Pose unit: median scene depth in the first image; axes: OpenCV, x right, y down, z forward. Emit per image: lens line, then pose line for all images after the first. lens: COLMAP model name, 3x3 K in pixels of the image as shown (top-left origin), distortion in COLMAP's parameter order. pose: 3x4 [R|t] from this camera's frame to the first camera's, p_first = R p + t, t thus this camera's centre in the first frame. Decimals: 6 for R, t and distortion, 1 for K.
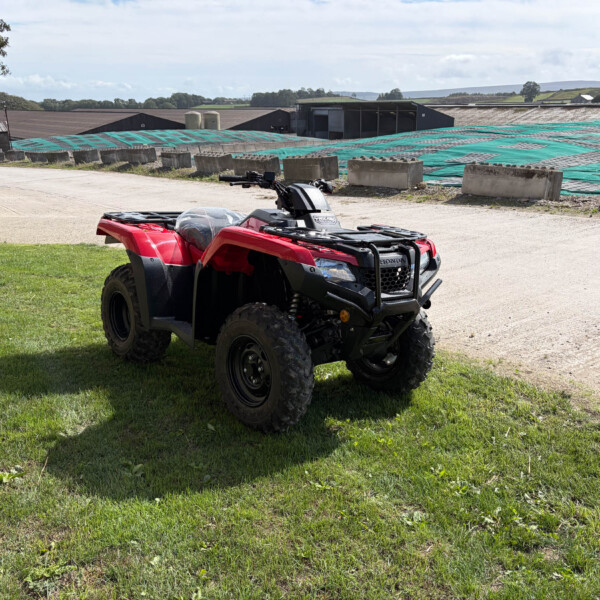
lens RADIAL K [[603.3, 0, 302.9], [0, 603.3, 299.0], [0, 0, 1]] dist [0.013392, 0.000000]
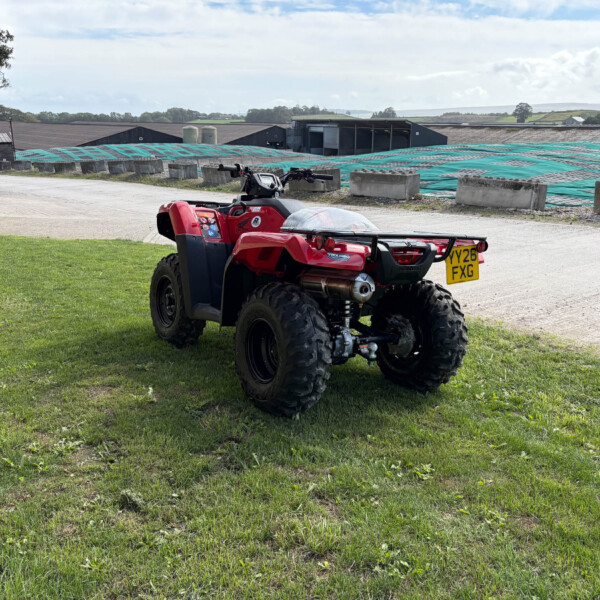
lens RADIAL K [[603.3, 0, 294.4], [0, 603.3, 297.3], [0, 0, 1]] dist [0.013392, 0.000000]
pose [[0.999845, 0.017603, 0.000403, -0.013065], [-0.017585, 0.999458, -0.027823, 0.015146], [-0.000893, 0.027812, 0.999613, -0.043825]]
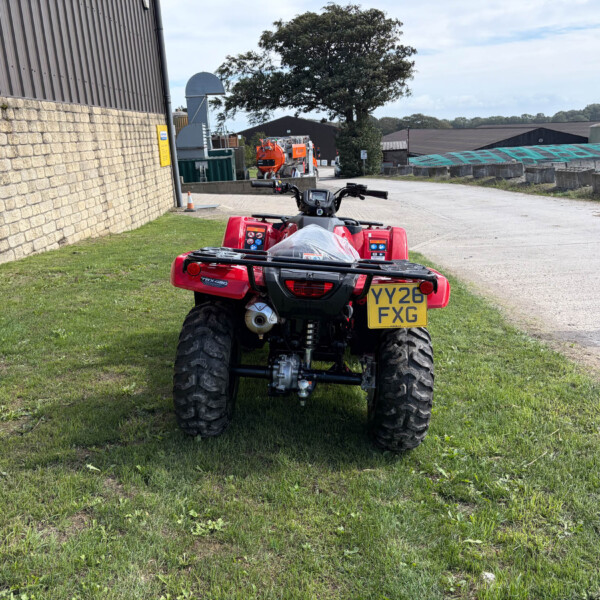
lens RADIAL K [[603.3, 0, 308.4], [0, 603.3, 303.1], [0, 0, 1]] dist [0.013392, 0.000000]
pose [[0.817044, 0.131637, -0.561348, 0.063493], [-0.141615, 0.989582, 0.025938, 0.003729], [0.558914, 0.058303, 0.827173, -0.012691]]
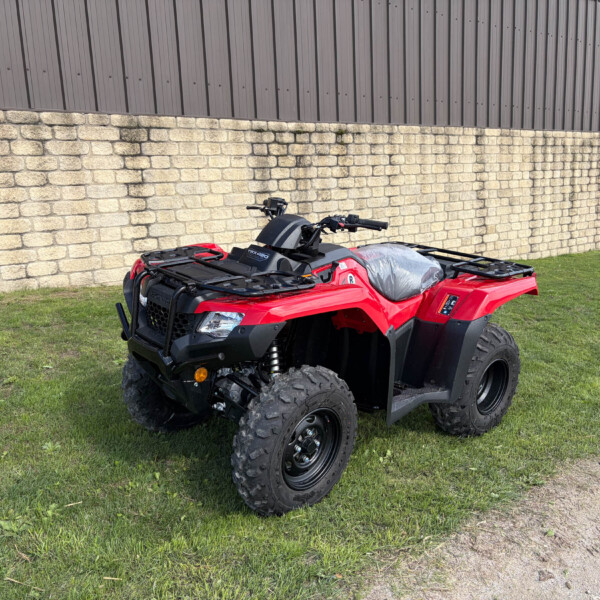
lens RADIAL K [[602.4, 0, 299.1], [0, 602.4, 302.6], [0, 0, 1]] dist [0.012995, 0.000000]
pose [[0.029638, 0.197578, -0.979839, 0.109241], [-0.270524, 0.945271, 0.182425, -0.029294], [0.962257, 0.259663, 0.081466, 0.123763]]
